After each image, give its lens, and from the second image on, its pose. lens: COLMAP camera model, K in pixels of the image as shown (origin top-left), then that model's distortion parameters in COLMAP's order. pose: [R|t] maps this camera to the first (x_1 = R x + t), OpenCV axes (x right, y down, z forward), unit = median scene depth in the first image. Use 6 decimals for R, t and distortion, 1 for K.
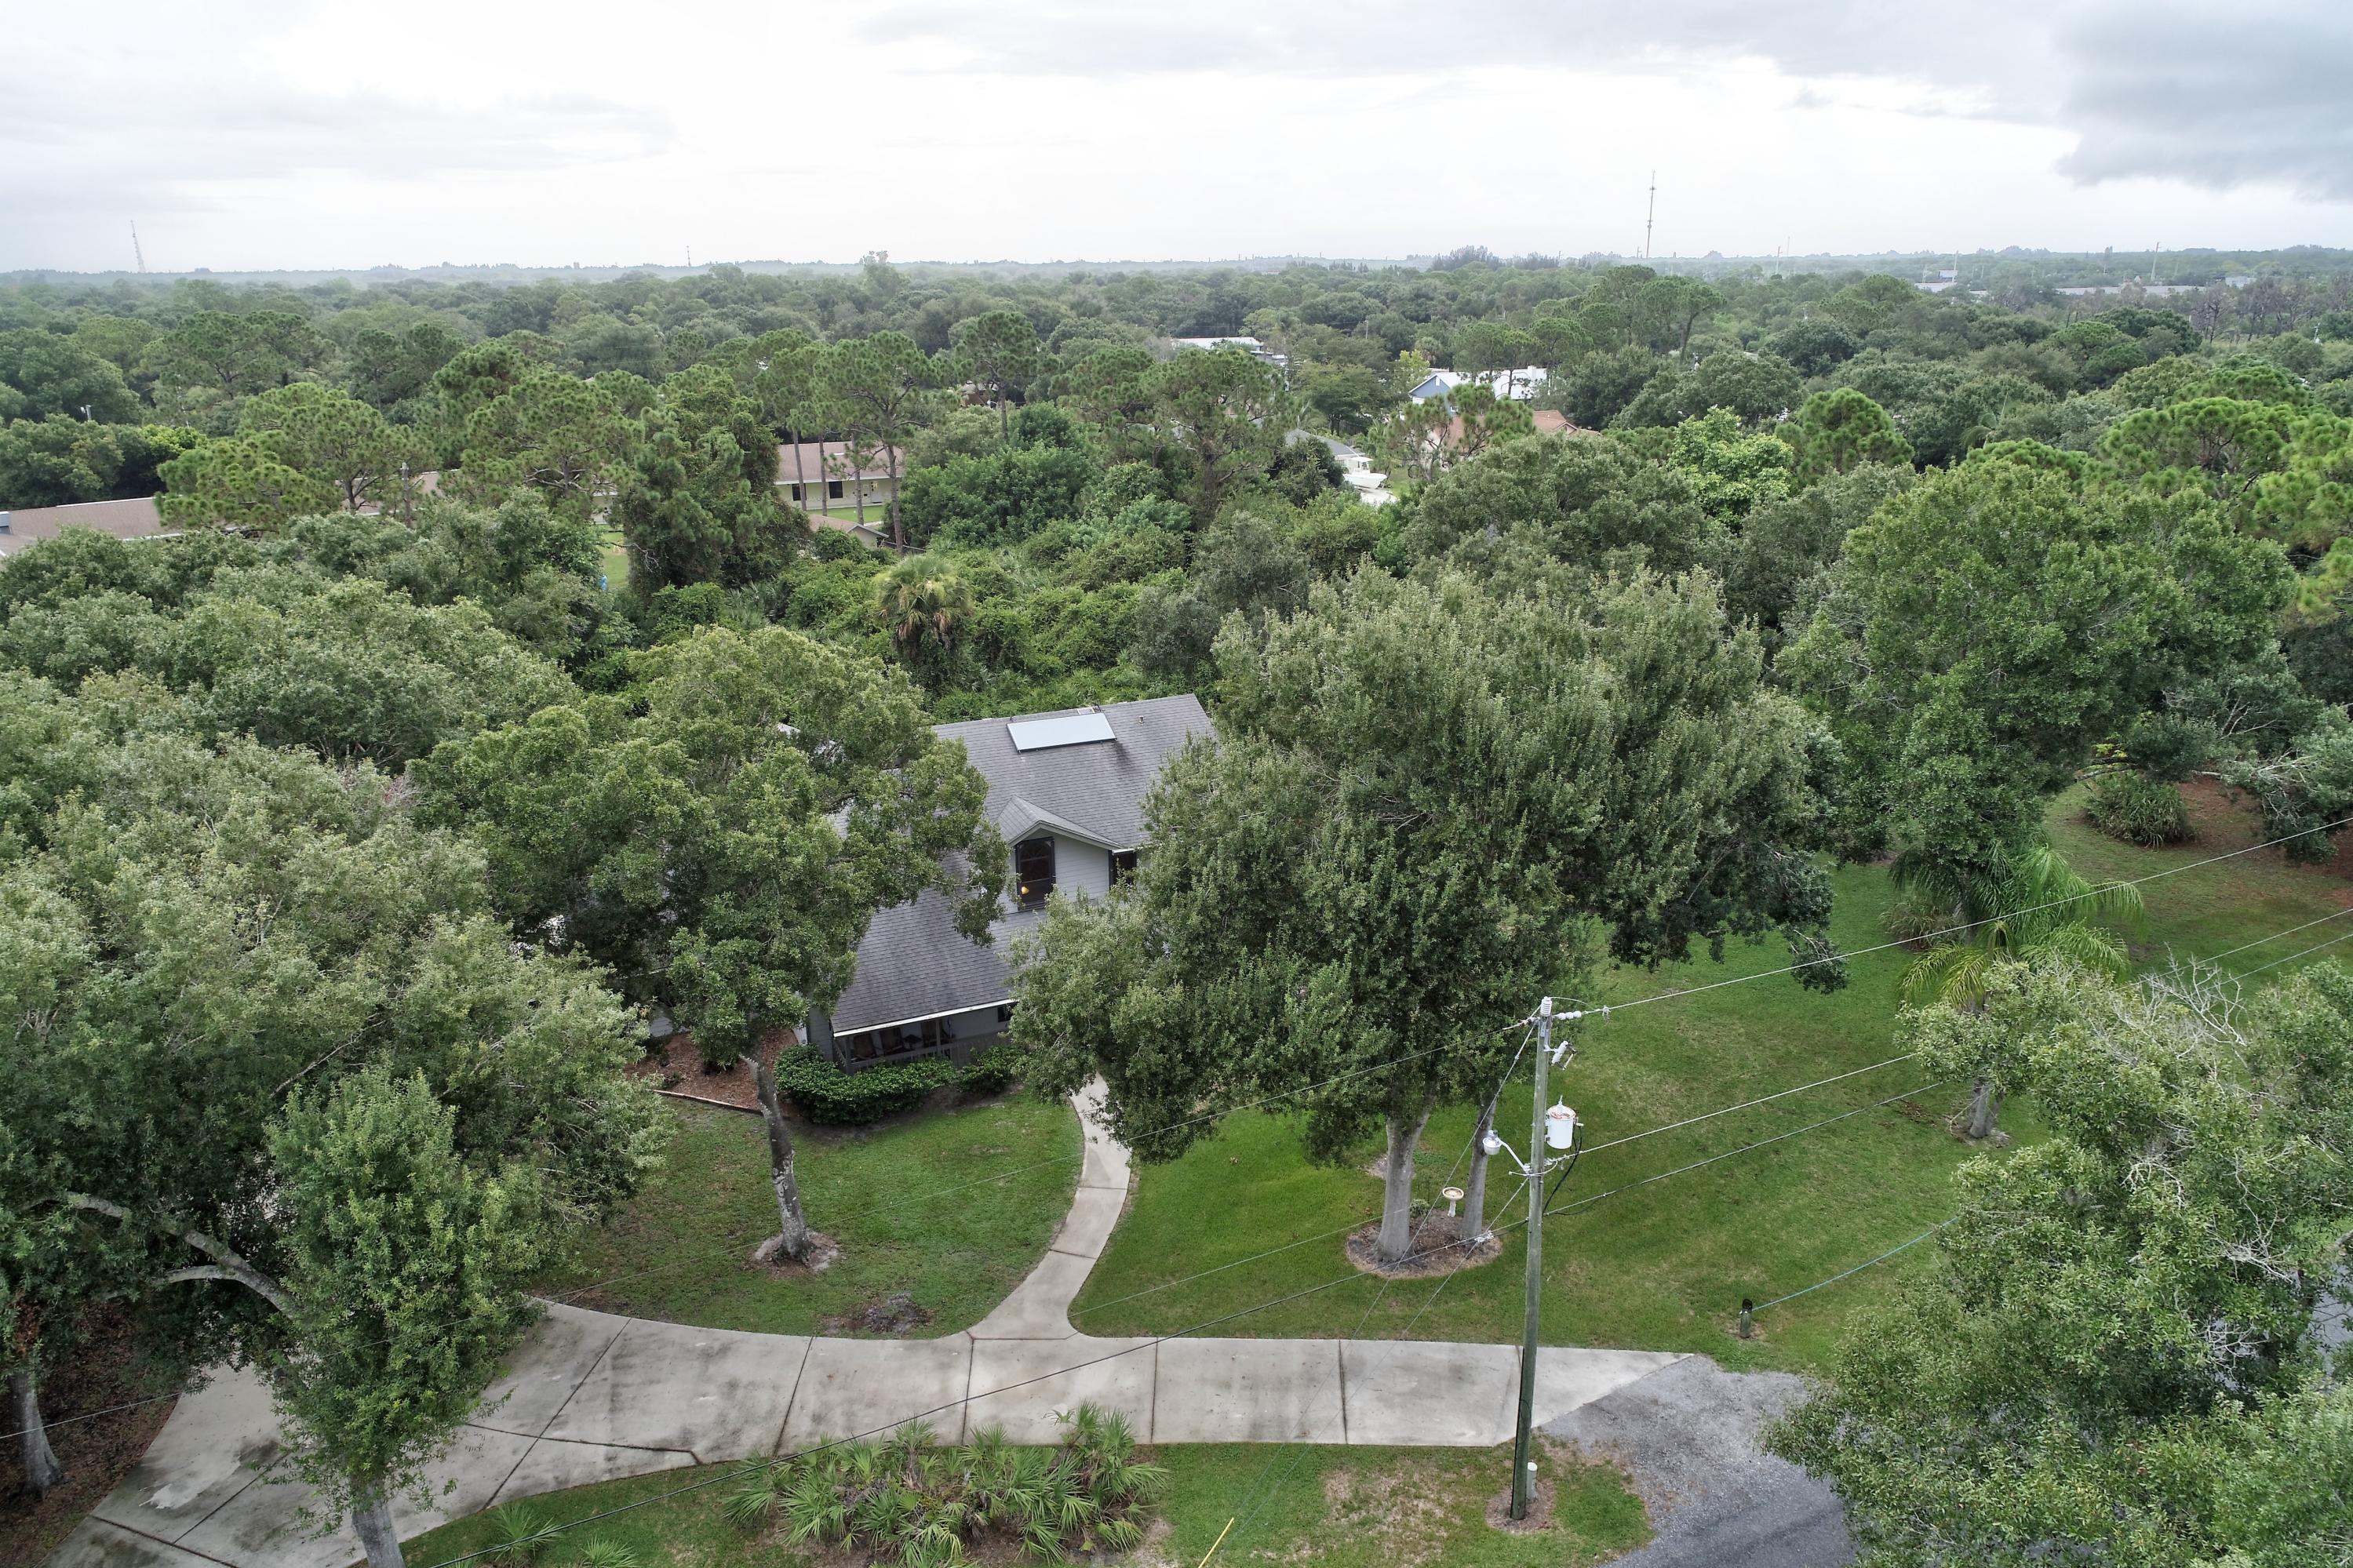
lens RADIAL K [[1584.3, 0, 1176.5], [0, 1584.3, 784.0], [0, 0, 1]] dist [-0.006400, -0.001461]
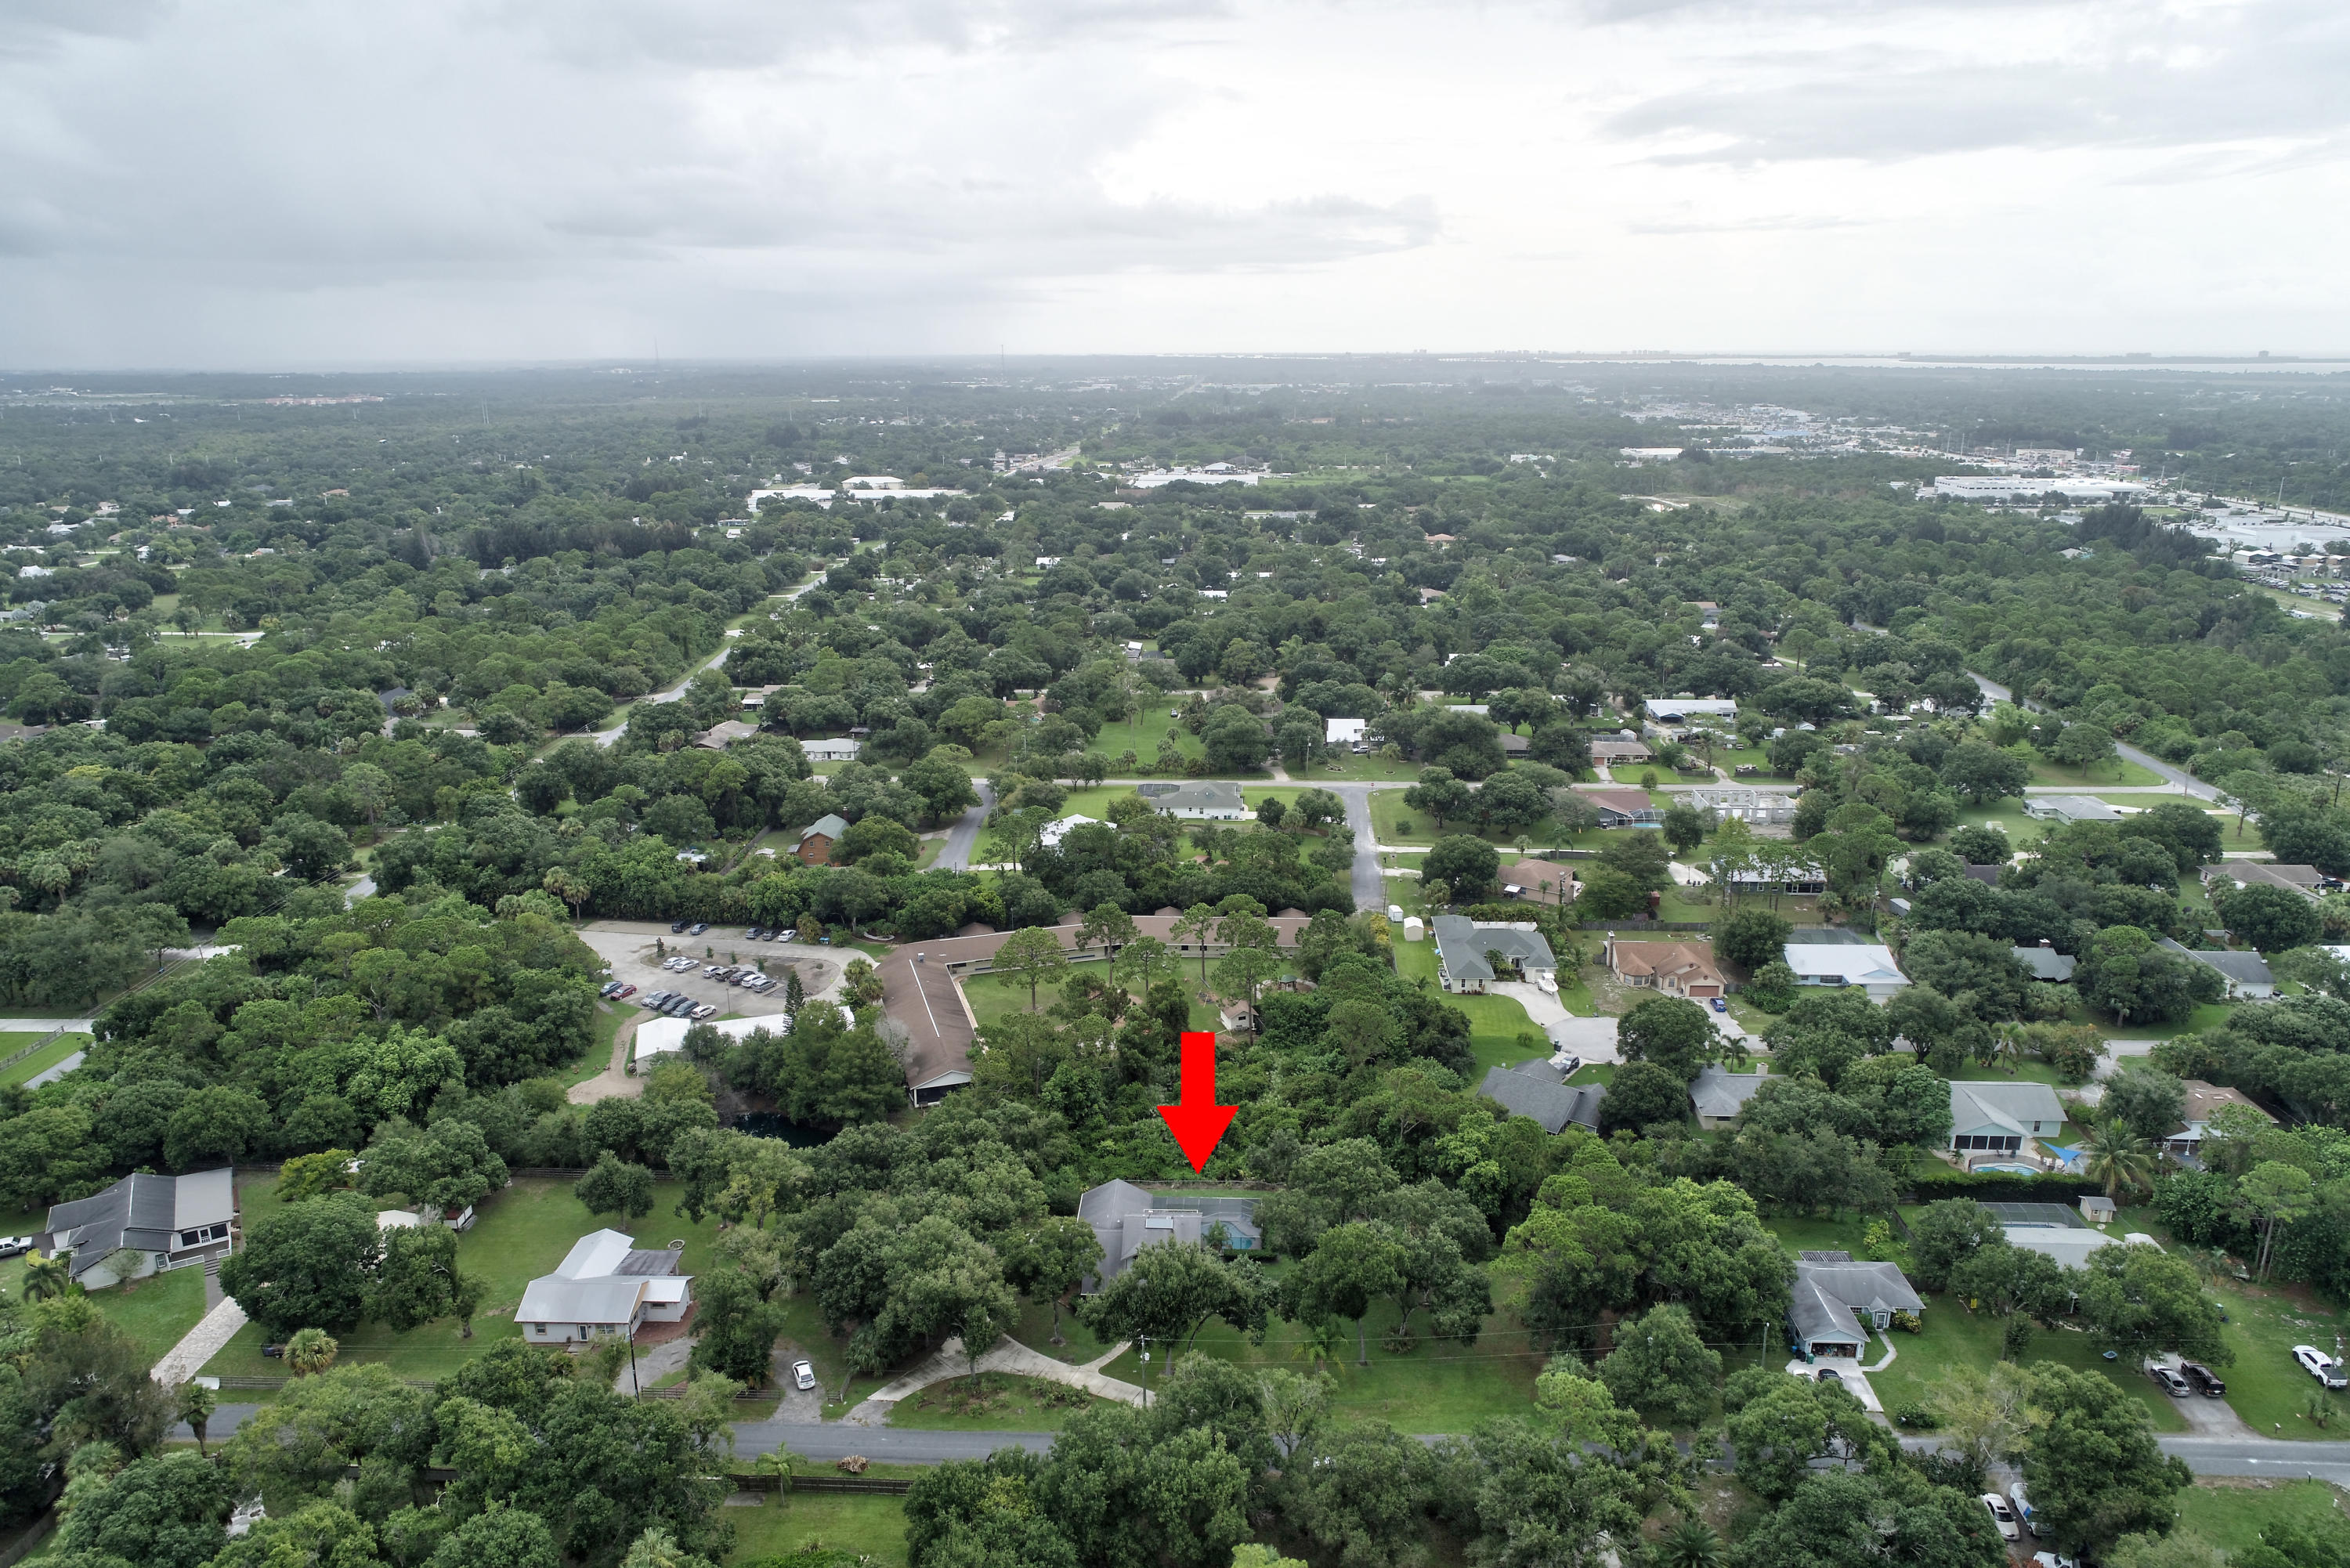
lens RADIAL K [[1606.4, 0, 1170.7], [0, 1606.4, 795.4], [0, 0, 1]] dist [-0.001684, 0.001298]
pose [[0.900165, 0.129192, -0.415947, 2.233936], [-0.145856, 0.989270, -0.008387, -1.605483], [0.410401, 0.068218, 0.909350, -4.037796]]
